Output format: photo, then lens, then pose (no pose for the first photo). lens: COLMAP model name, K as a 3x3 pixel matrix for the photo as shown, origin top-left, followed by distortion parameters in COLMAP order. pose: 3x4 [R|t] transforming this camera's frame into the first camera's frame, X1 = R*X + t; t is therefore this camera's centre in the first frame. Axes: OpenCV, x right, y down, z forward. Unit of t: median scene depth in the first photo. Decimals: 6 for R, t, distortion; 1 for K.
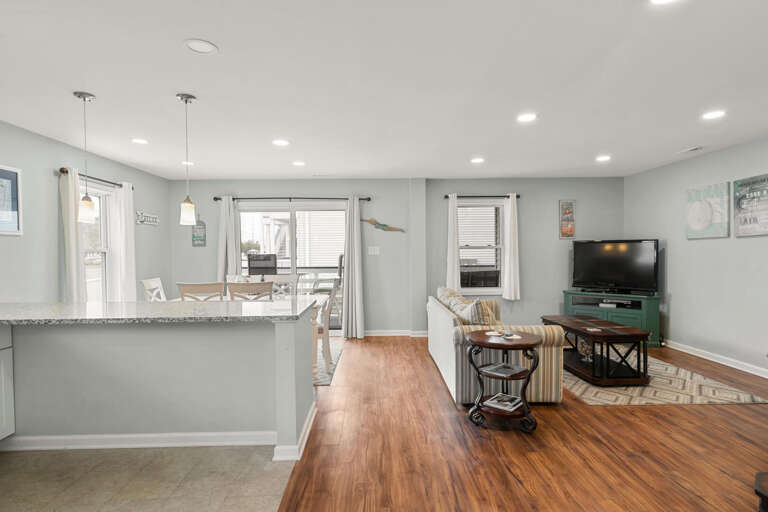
lens RADIAL K [[409.2, 0, 384.0], [0, 409.2, 256.0], [0, 0, 1]] dist [0.000091, 0.001401]
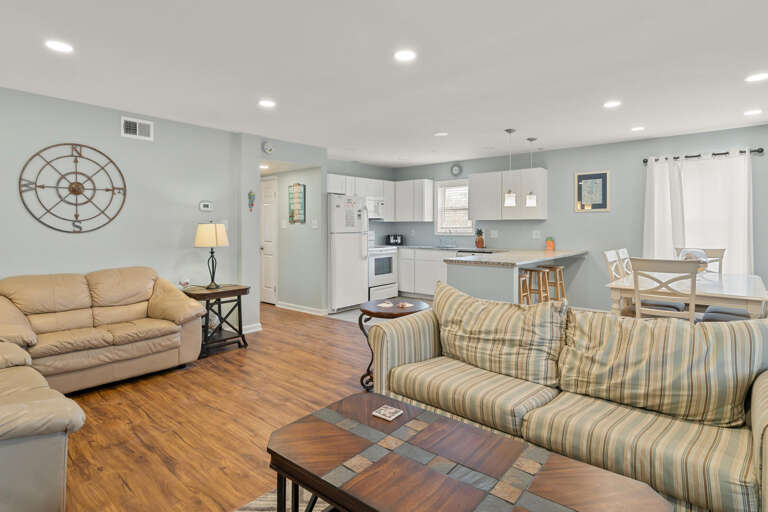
lens RADIAL K [[395.5, 0, 361.2], [0, 395.5, 233.4], [0, 0, 1]] dist [0.003790, 0.000964]
pose [[-0.677351, 0.019189, -0.735409, 0.920216], [-0.001549, 0.999620, 0.027510, -0.007605], [0.735658, 0.019773, -0.677064, 1.372378]]
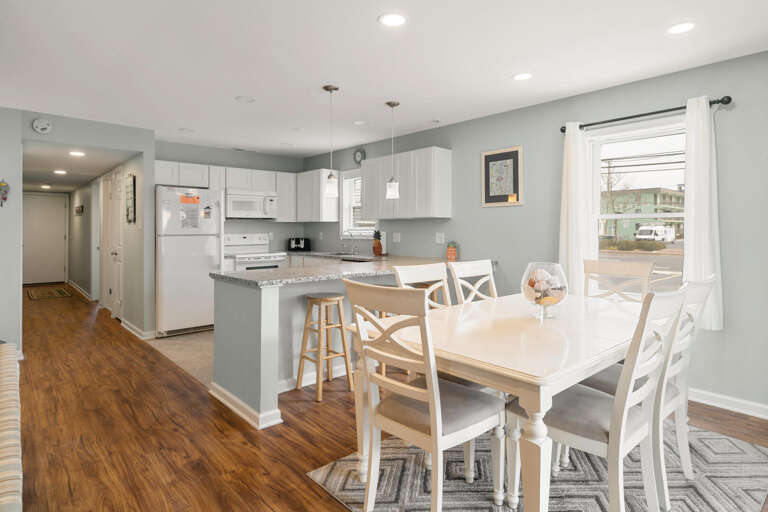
lens RADIAL K [[401.9, 0, 357.3], [0, 401.9, 231.4], [0, 0, 1]] dist [0.002417, 0.000977]
pose [[-0.771895, 0.008040, -0.635699, 0.151167], [-0.000354, 0.999914, 0.013076, 0.005108], [0.635750, 0.010318, -0.771826, 1.601310]]
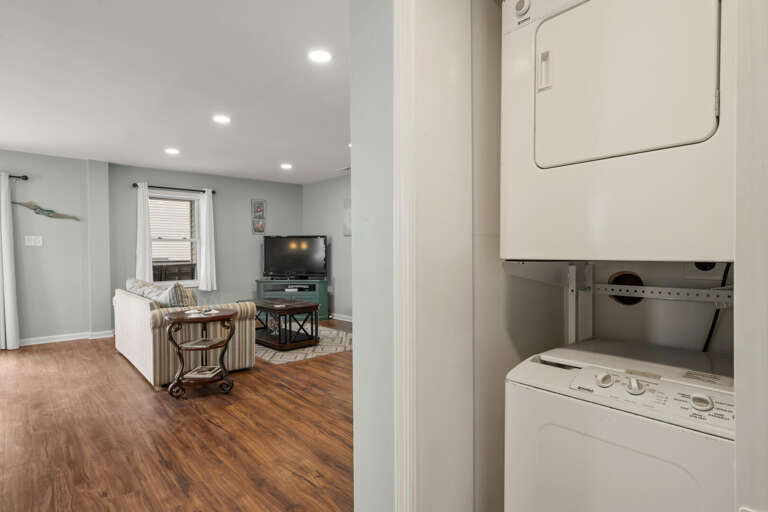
lens RADIAL K [[409.2, 0, 384.0], [0, 409.2, 256.0], [0, 0, 1]] dist [0.000091, 0.001401]
pose [[0.756206, -0.005459, 0.654310, -0.051166], [0.010929, 0.999931, -0.004290, 0.046532], [-0.654242, 0.010395, 0.756214, -0.135004]]
